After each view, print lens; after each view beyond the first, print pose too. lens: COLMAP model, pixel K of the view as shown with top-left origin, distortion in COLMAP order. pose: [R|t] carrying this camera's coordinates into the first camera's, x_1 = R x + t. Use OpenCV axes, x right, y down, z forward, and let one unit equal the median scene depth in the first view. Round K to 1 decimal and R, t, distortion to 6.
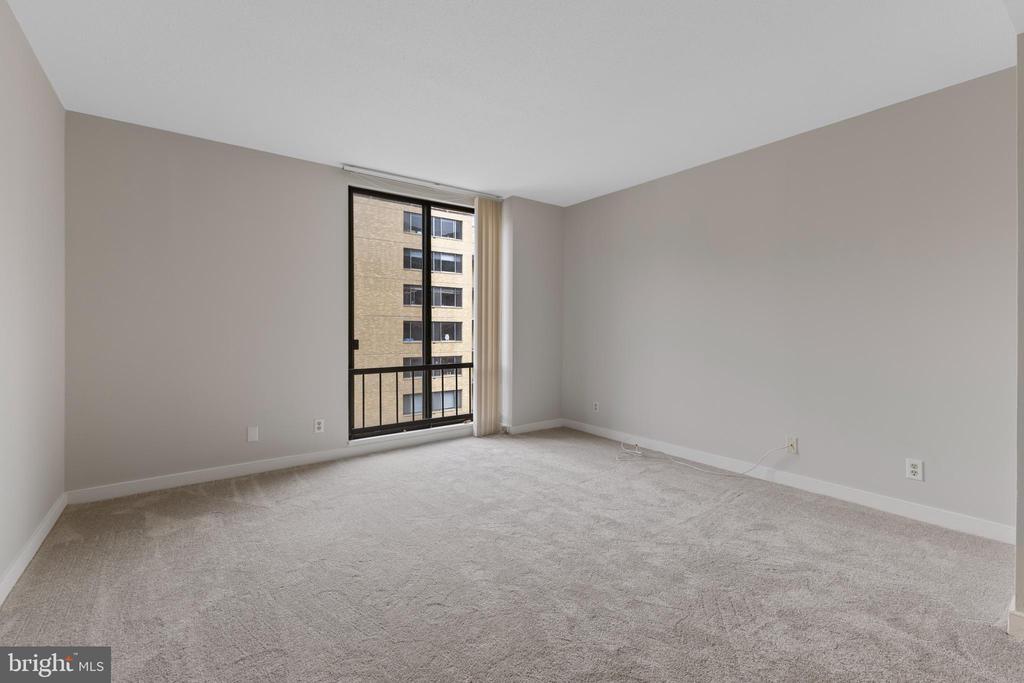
lens RADIAL K [[442.8, 0, 511.0], [0, 442.8, 332.4], [0, 0, 1]] dist [0.009830, 0.000032]
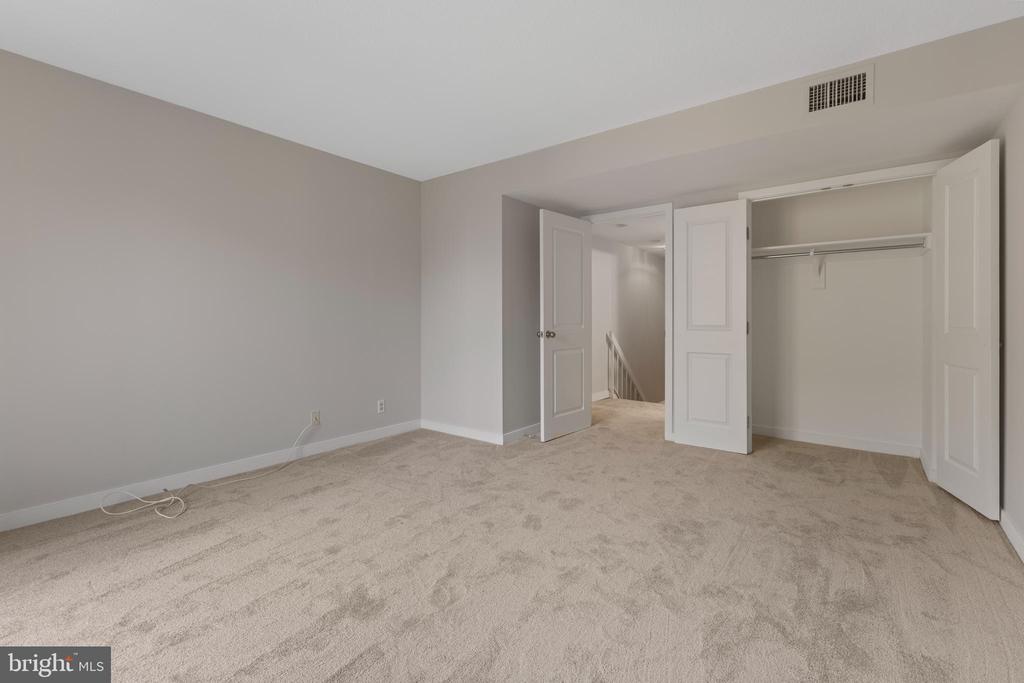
lens RADIAL K [[440.6, 0, 508.8], [0, 440.6, 341.1], [0, 0, 1]] dist [0.004865, -0.000123]
pose [[-0.237425, -0.056851, 0.969741, -0.658326], [0.009238, 0.998109, 0.060776, -0.012754], [-0.971362, 0.023389, -0.236450, 0.874407]]
